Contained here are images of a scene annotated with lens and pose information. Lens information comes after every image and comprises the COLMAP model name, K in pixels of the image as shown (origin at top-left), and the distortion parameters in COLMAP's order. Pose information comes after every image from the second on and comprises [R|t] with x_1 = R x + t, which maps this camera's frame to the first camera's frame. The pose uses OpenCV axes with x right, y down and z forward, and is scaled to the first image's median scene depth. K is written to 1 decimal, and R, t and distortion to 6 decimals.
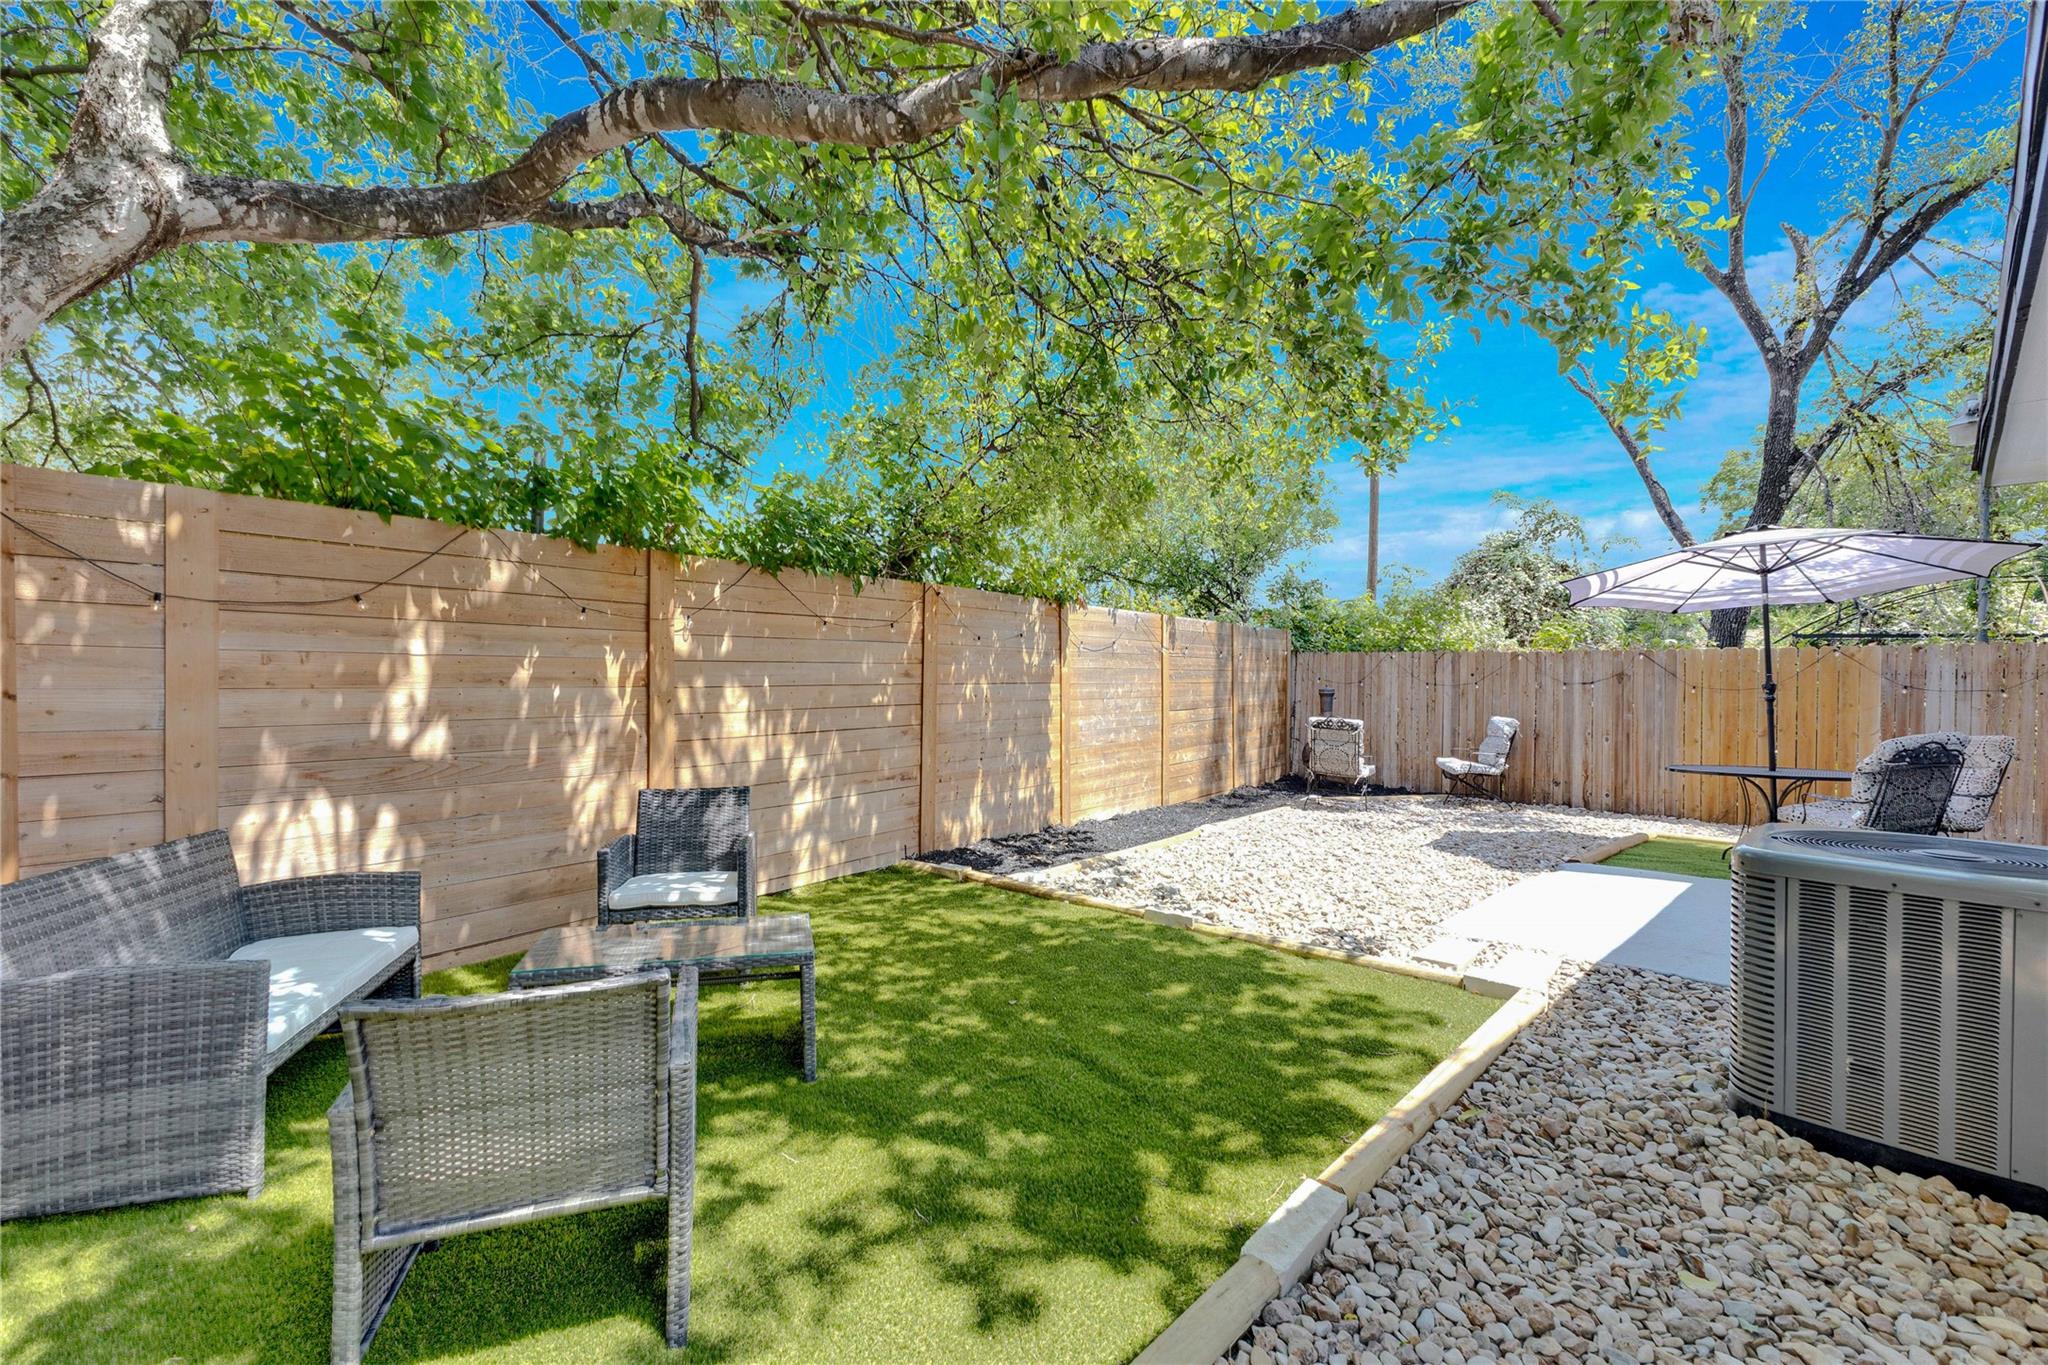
lens RADIAL K [[874.1, 0, 1022.3], [0, 874.1, 687.5], [0, 0, 1]] dist [0.008688, -0.003417]
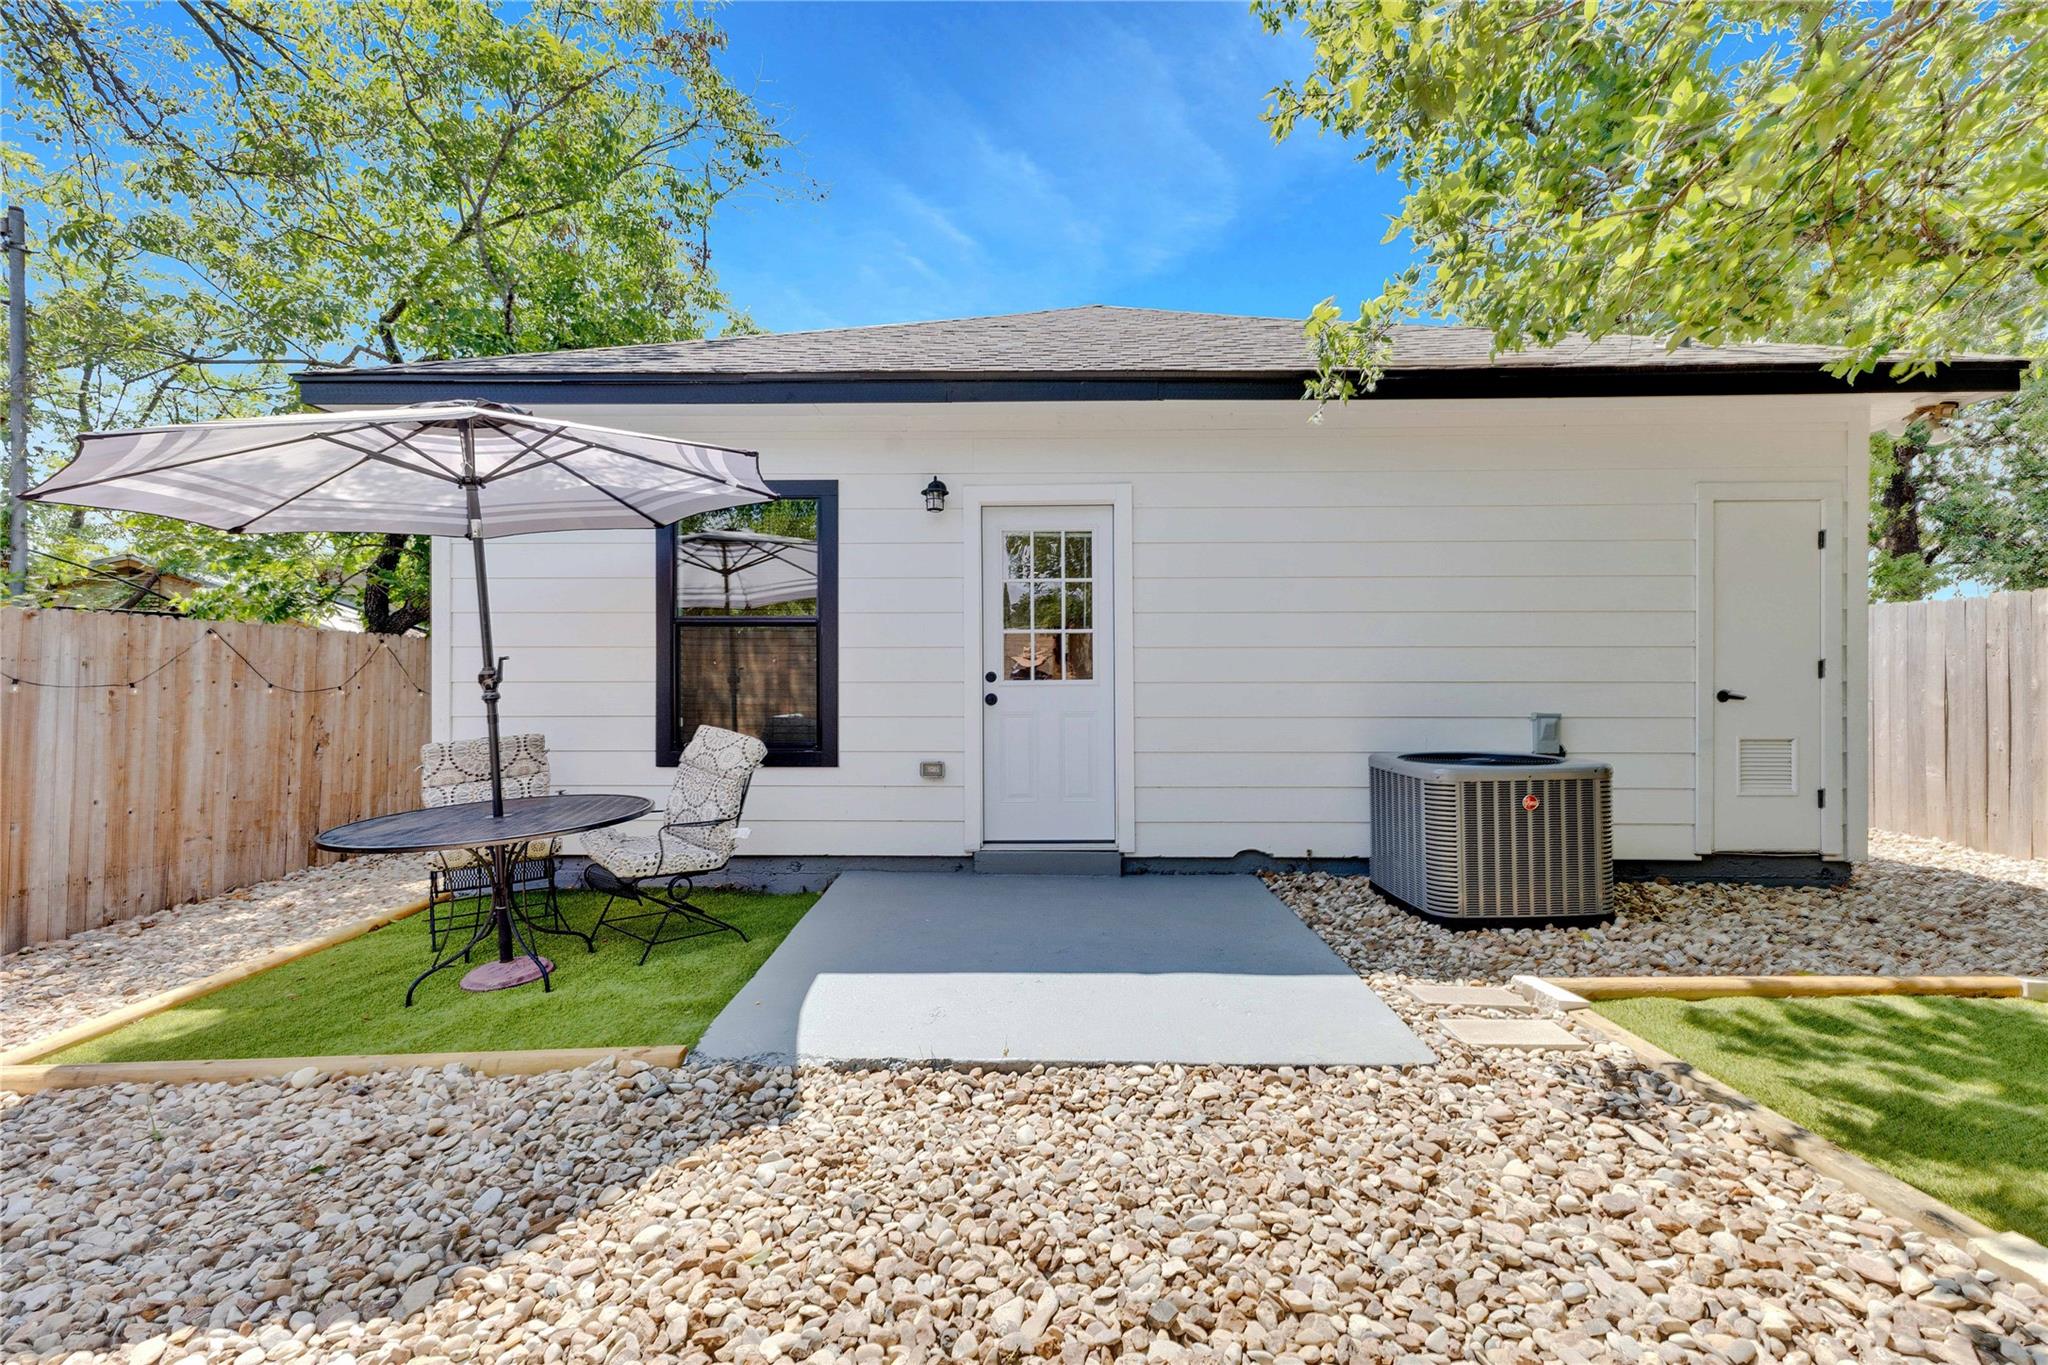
lens RADIAL K [[874.1, 0, 1031.1], [0, 874.1, 685.7], [0, 0, 1]] dist [0.008688, -0.003417]
pose [[-0.721425, 0.006386, 0.692463, 0.214283], [0.005510, 0.999979, -0.003482, 0.011523], [-0.692470, 0.001303, -0.721445, 1.445641]]
